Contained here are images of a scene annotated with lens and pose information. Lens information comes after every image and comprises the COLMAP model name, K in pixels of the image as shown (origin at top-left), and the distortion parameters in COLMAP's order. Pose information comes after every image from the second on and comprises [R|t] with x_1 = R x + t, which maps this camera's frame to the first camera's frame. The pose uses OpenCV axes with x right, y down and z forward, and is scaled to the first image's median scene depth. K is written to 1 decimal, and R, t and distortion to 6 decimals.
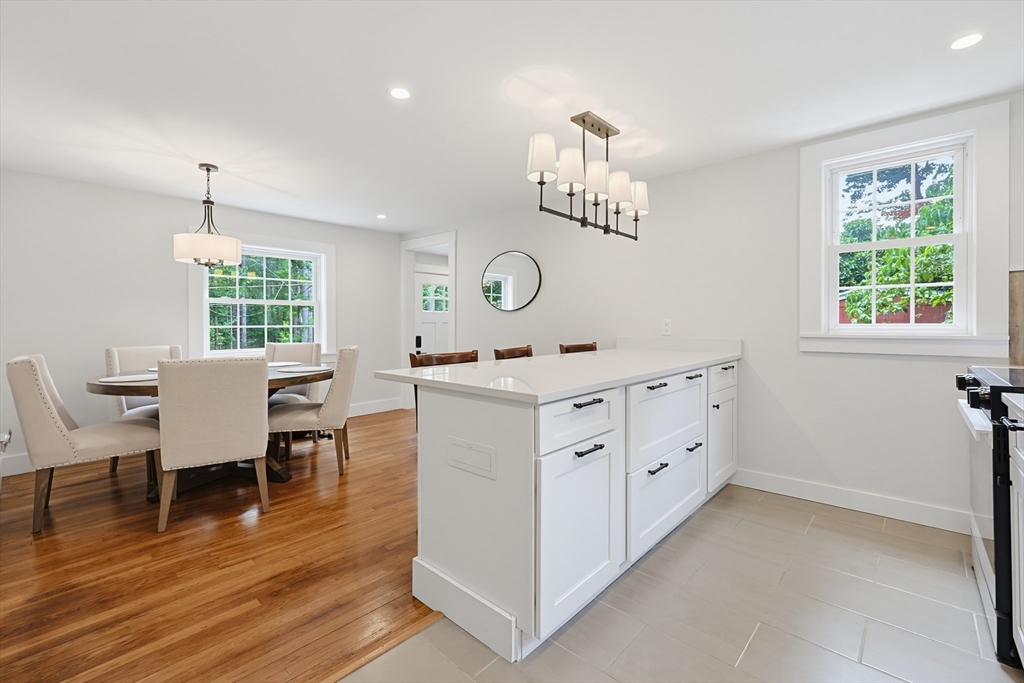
lens RADIAL K [[442.1, 0, 512.7], [0, 442.1, 324.9], [0, 0, 1]] dist [-0.000409, 0.000091]
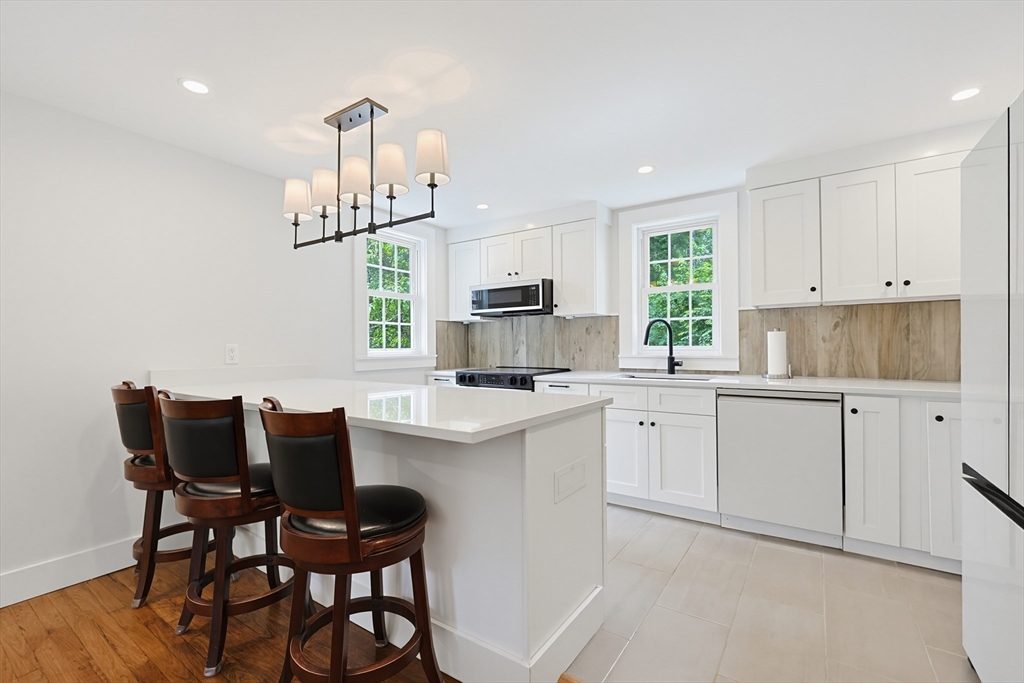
lens RADIAL K [[444.9, 0, 514.8], [0, 444.9, 342.9], [0, 0, 1]] dist [0.000849, 0.000200]
pose [[-0.144554, 0.012634, 0.989416, -0.656128], [0.012502, 0.999862, -0.010941, -0.000055], [-0.989418, 0.010788, -0.144692, 0.774302]]
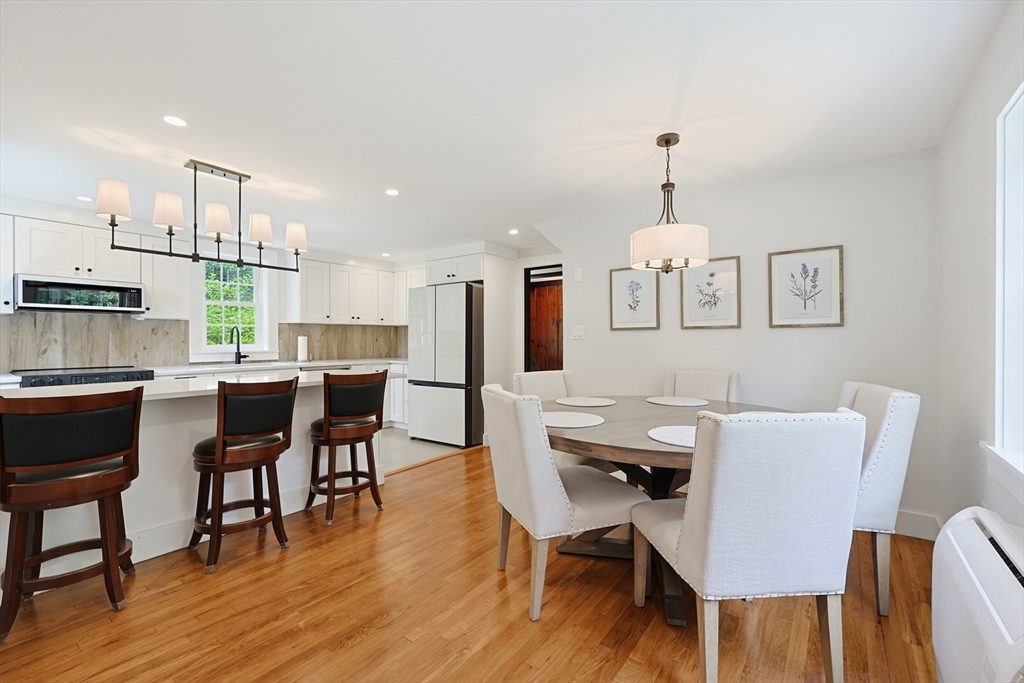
lens RADIAL K [[433.6, 0, 514.3], [0, 433.6, 344.3], [0, 0, 1]] dist [0.000770, 0.000062]
pose [[-0.995168, 0.006647, -0.097957, -0.424750], [0.005116, 0.999861, 0.015878, -0.023415], [0.098049, 0.015300, -0.995064, 2.049131]]
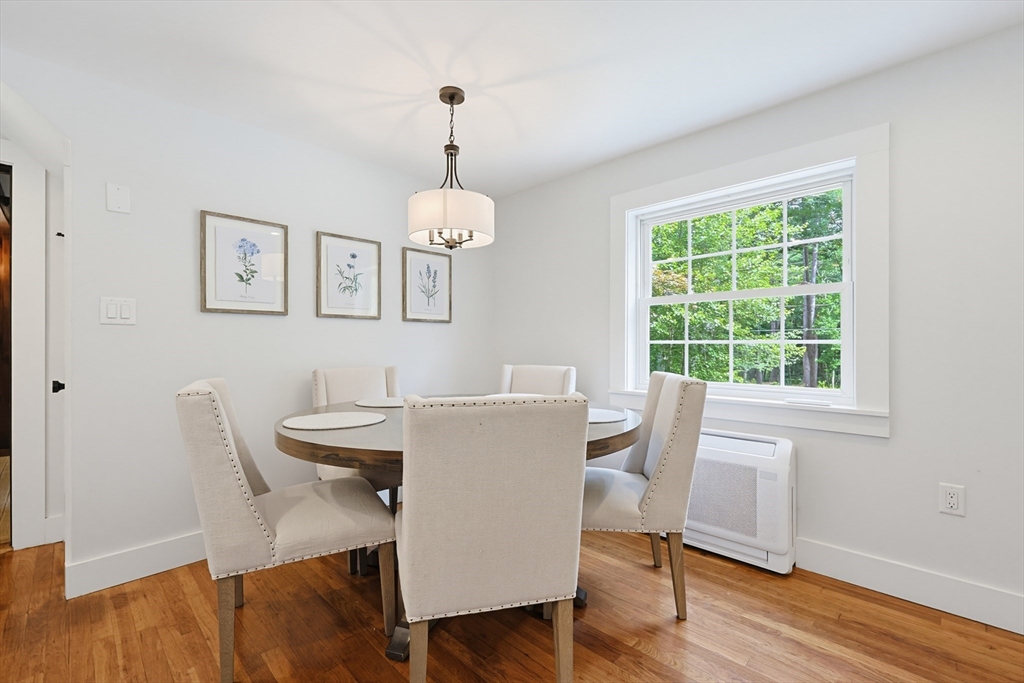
lens RADIAL K [[447.8, 0, 521.1], [0, 447.8, 343.5], [0, 0, 1]] dist [-0.010641, -0.000039]
pose [[-0.029513, -0.003100, -0.999560, -0.043037], [-0.005978, 0.999978, -0.002925, 0.014631], [0.999547, 0.005889, -0.029531, 1.344643]]
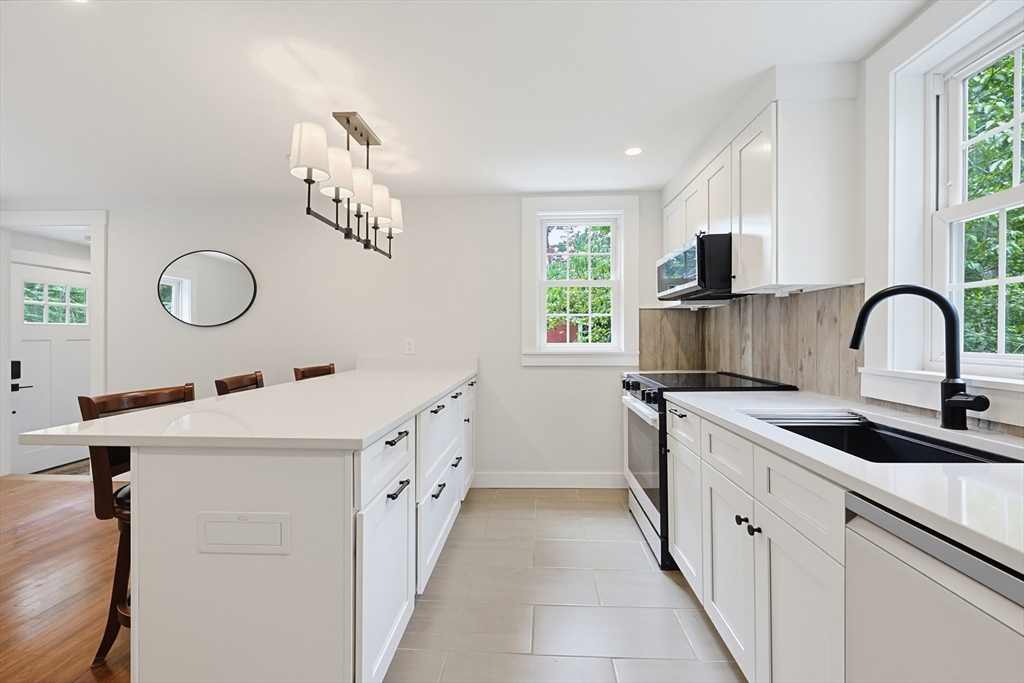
lens RADIAL K [[441.7, 0, 518.4], [0, 441.7, 336.5], [0, 0, 1]] dist [0.000160, 0.000033]
pose [[0.771329, 0.000240, 0.636437, -0.130139], [0.001751, 0.999995, -0.002499, -0.018196], [-0.636434, 0.003042, 0.771325, 0.079121]]
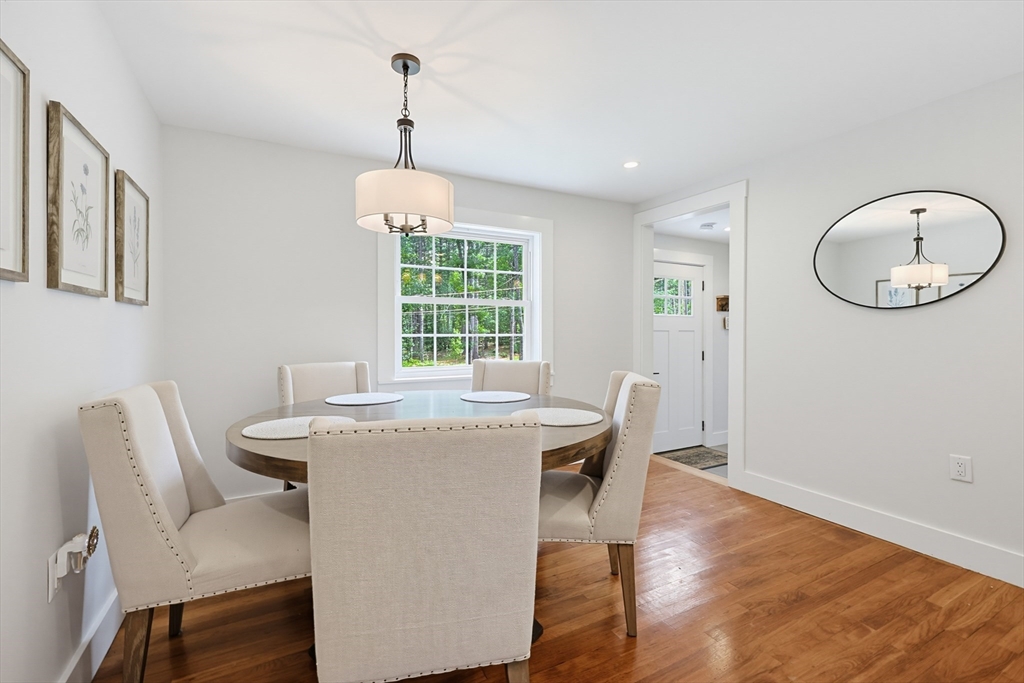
lens RADIAL K [[443.8, 0, 508.2], [0, 443.8, 335.9], [0, 0, 1]] dist [0.000704, 0.000104]
pose [[0.938442, 0.007539, -0.345356, -0.429036], [-0.005333, 0.999959, 0.007337, -0.001445], [0.345397, -0.005044, 0.938443, 0.596065]]
